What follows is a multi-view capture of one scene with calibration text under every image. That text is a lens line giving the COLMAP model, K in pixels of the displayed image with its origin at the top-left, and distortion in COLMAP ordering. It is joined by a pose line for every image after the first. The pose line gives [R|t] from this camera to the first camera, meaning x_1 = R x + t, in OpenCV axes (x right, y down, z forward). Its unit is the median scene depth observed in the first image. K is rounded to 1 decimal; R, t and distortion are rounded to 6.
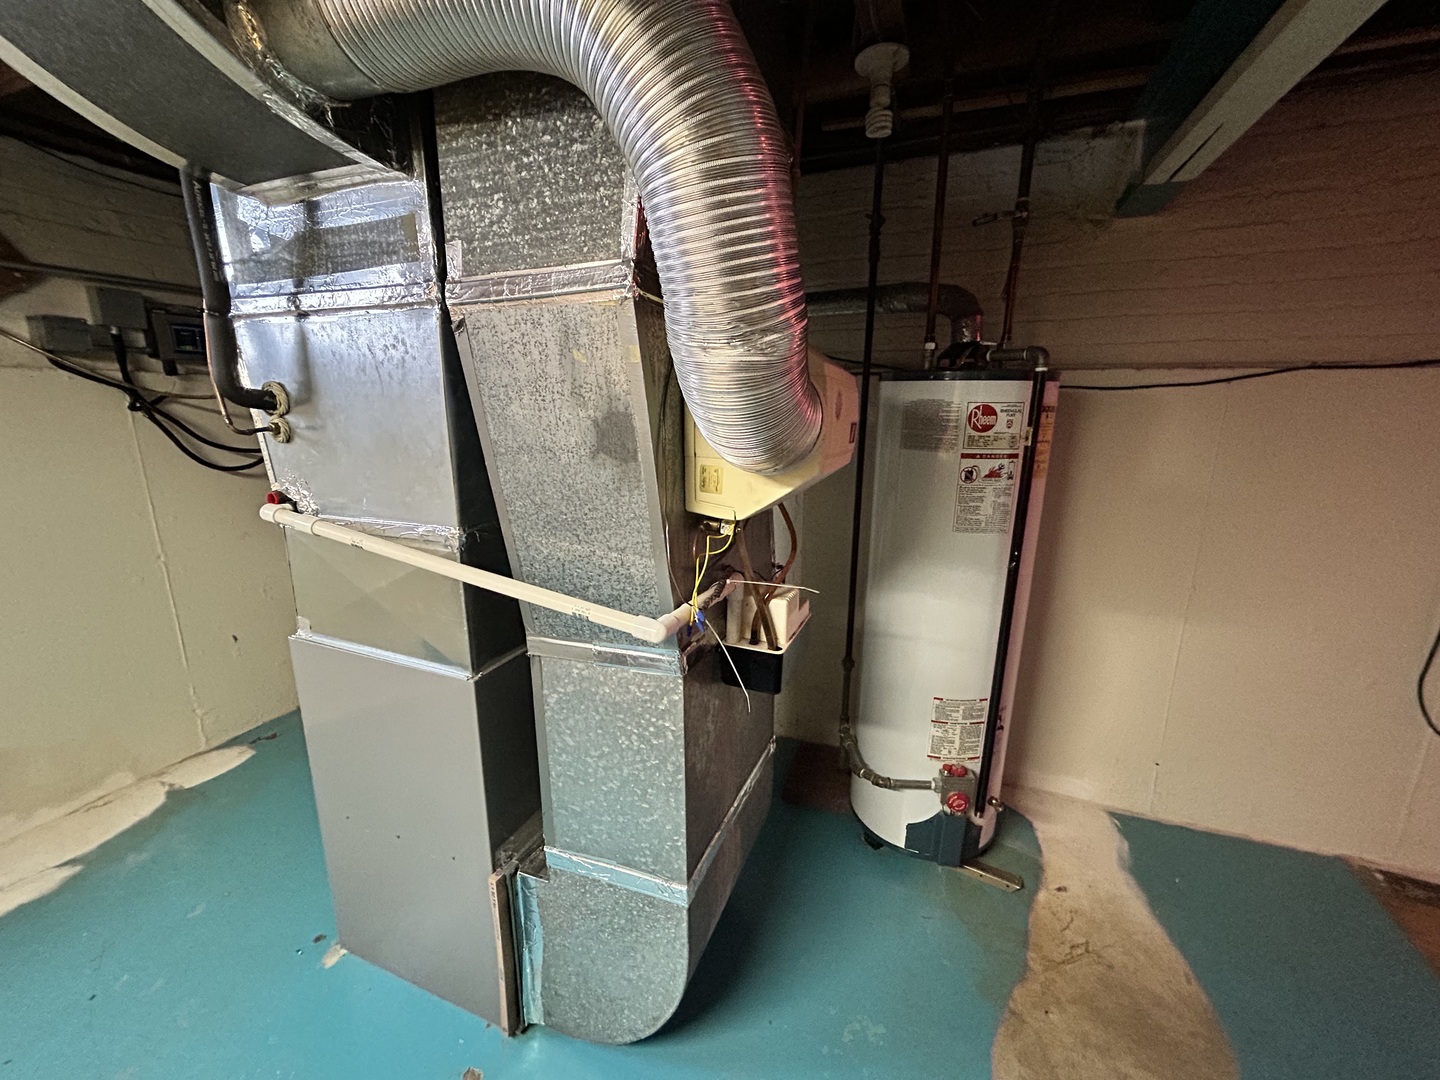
lens RADIAL K [[578.3, 0, 720.4], [0, 578.3, 541.6], [0, 0, 1]] dist [-0.000656, 0.000068]
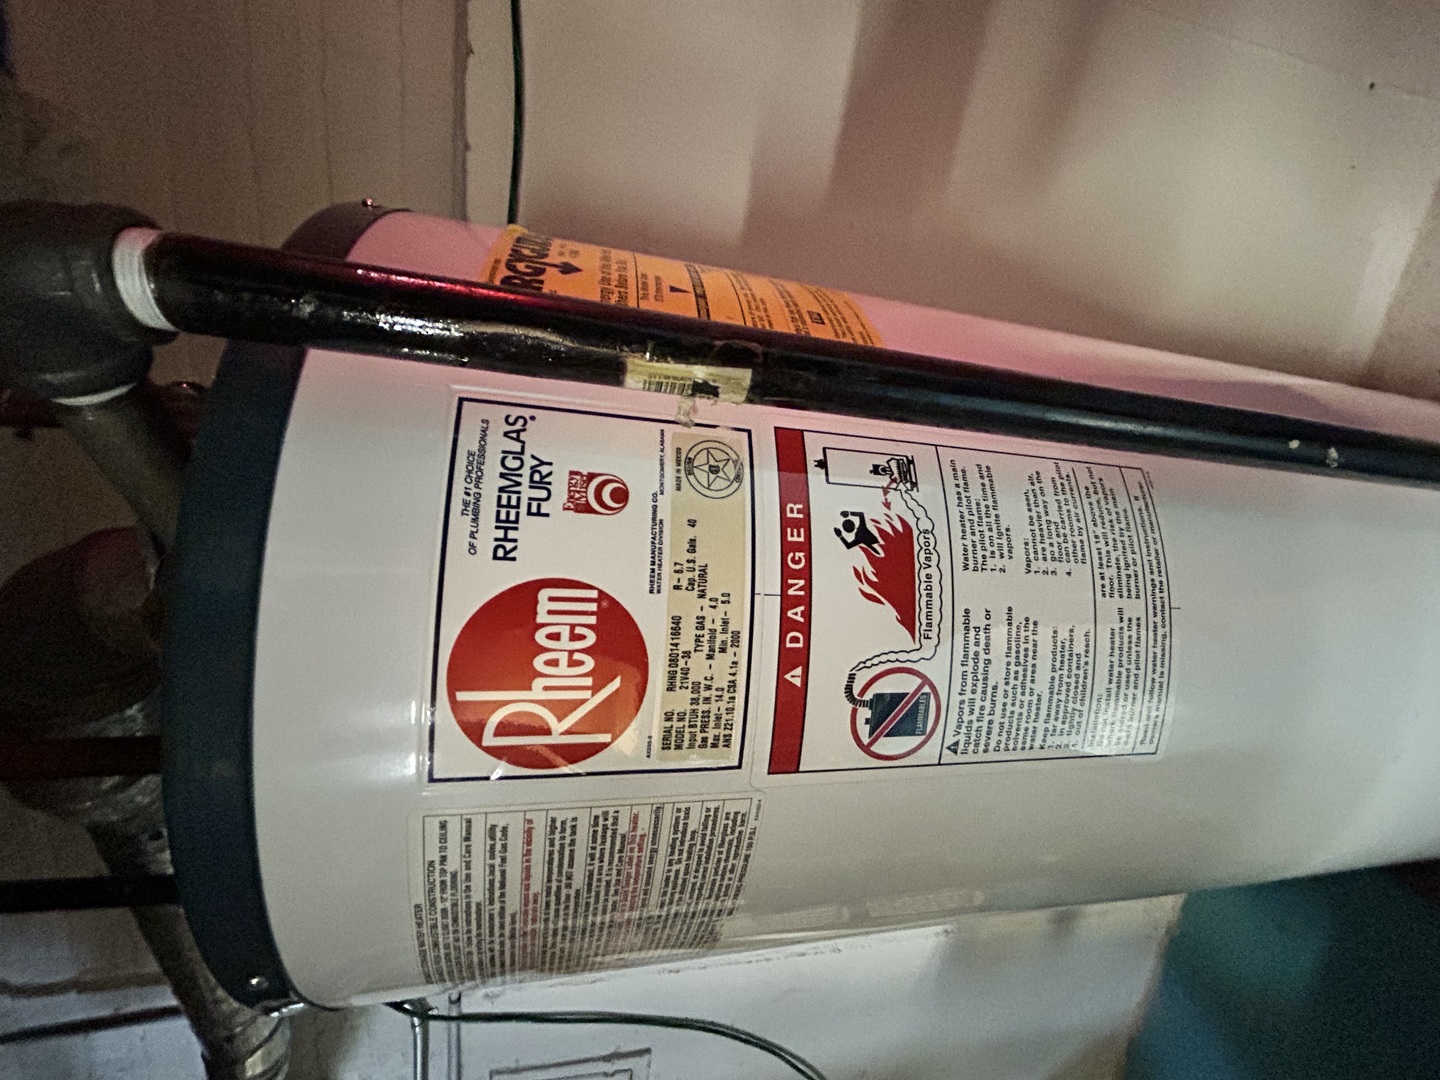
lens RADIAL K [[578.3, 0, 718.7], [0, 578.3, 542.4], [0, 0, 1]] dist [-0.000656, 0.000068]
pose [[0.017893, -0.992242, 0.123027, 0.462666], [0.999512, 0.020905, 0.023231, -0.172581], [-0.025623, 0.122551, 0.992131, 0.838110]]
